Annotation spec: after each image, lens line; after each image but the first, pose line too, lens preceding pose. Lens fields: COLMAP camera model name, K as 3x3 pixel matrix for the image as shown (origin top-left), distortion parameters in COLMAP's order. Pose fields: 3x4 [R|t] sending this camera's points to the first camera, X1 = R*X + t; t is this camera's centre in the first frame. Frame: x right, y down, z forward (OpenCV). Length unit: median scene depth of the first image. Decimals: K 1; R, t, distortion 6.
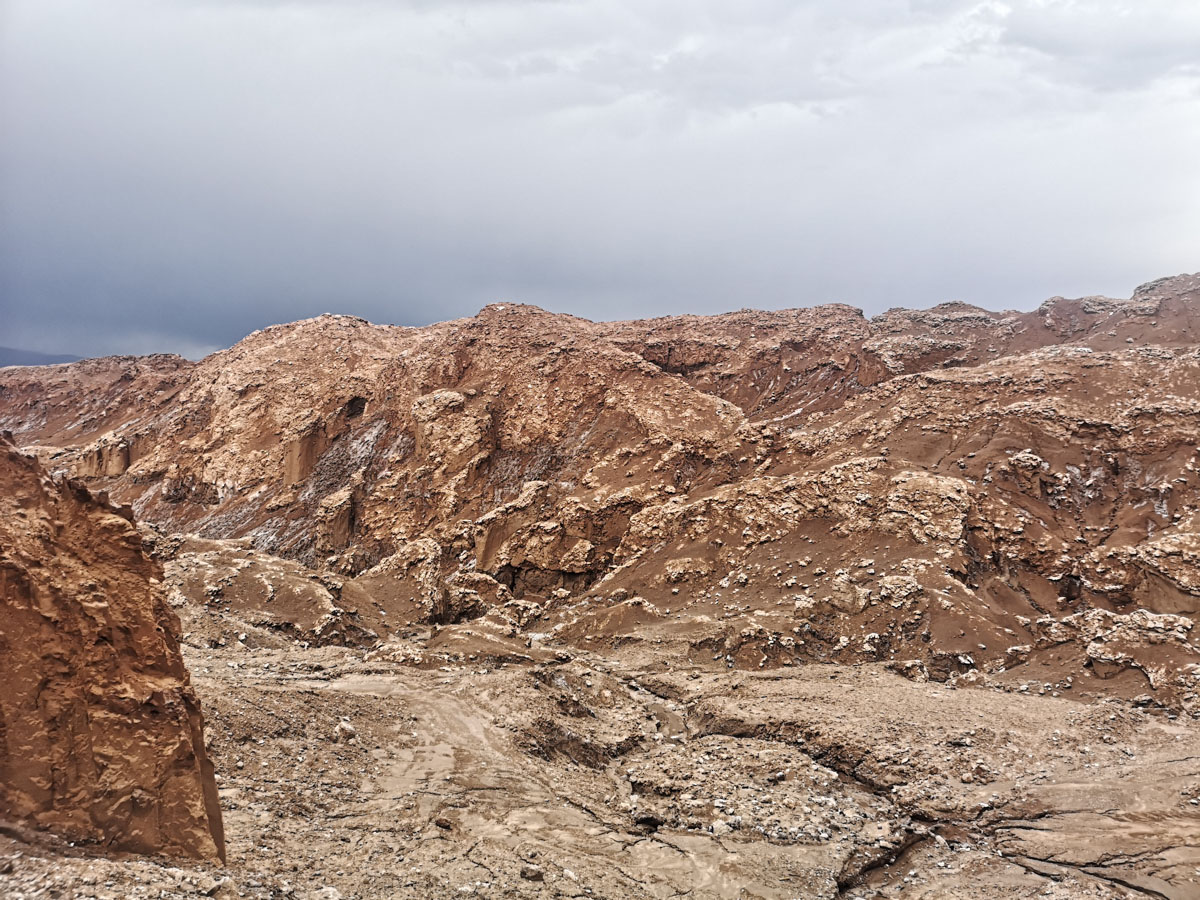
lens RADIAL K [[912.3, 0, 599.5], [0, 912.3, 450.9], [0, 0, 1]] dist [0.041612, -0.047075]
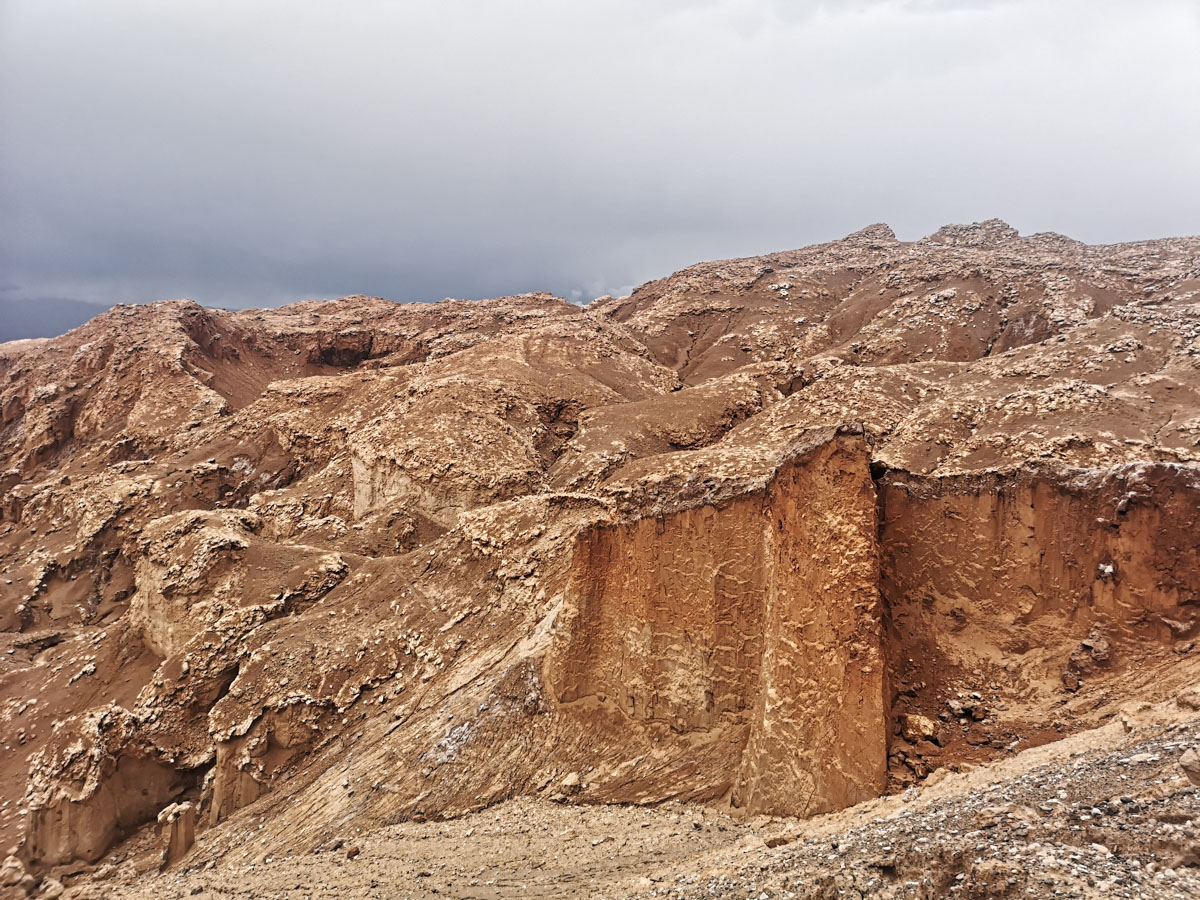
lens RADIAL K [[912.3, 0, 598.3], [0, 912.3, 447.5], [0, 0, 1]] dist [0.041612, -0.047075]
pose [[0.984288, 0.018849, -0.175562, 0.725346], [-0.011206, 0.998950, 0.044422, -0.045845], [0.176215, -0.041757, 0.983466, -0.018478]]
